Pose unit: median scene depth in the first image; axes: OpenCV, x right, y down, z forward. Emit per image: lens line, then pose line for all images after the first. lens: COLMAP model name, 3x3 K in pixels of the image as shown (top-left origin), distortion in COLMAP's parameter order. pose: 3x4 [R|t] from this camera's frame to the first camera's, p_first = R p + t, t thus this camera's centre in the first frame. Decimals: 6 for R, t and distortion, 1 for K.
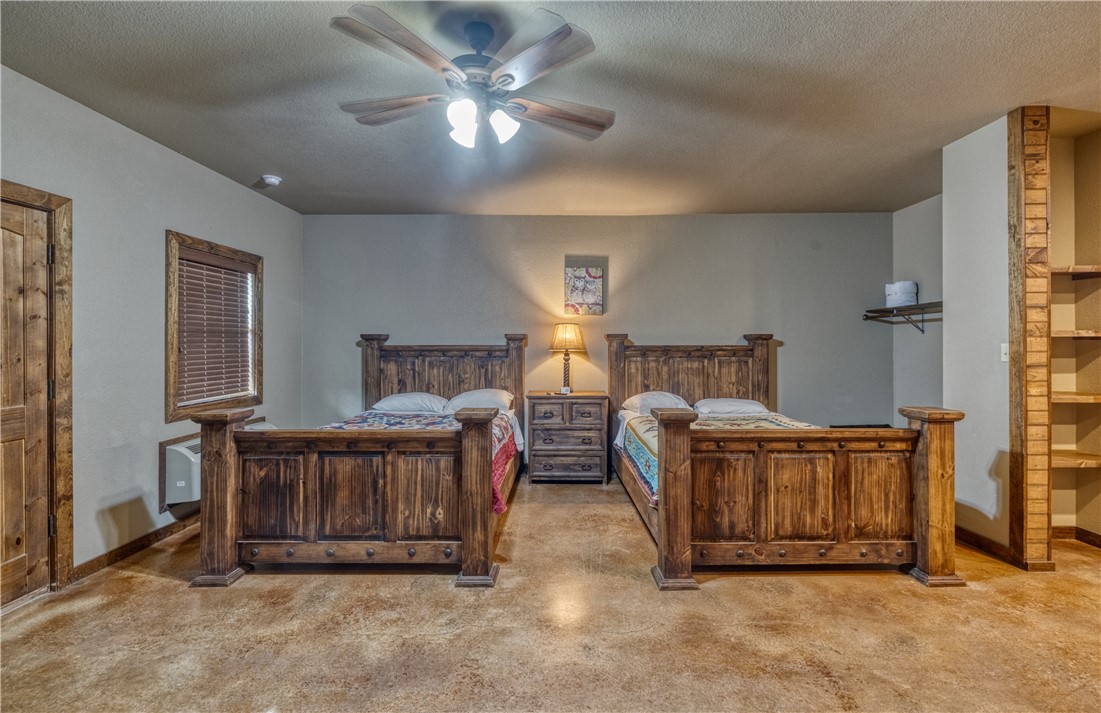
lens RADIAL K [[473.5, 0, 552.6], [0, 473.5, 346.6], [0, 0, 1]] dist [0.000644, 0.000067]
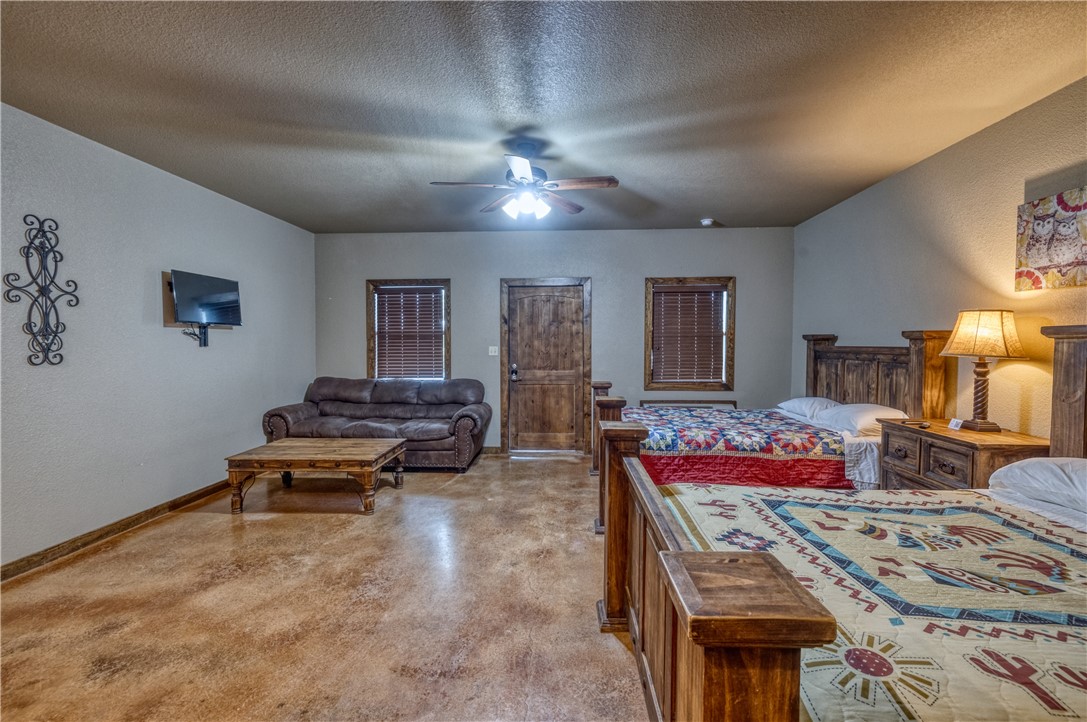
lens RADIAL K [[453.9, 0, 543.5], [0, 453.9, 361.0], [0, 0, 1]] dist [-0.000279, -0.000041]
pose [[-0.045455, 0.040352, -0.998151, 0.643881], [-0.003952, 0.999169, 0.040573, -0.008303], [0.998959, 0.005789, -0.045257, 0.533522]]
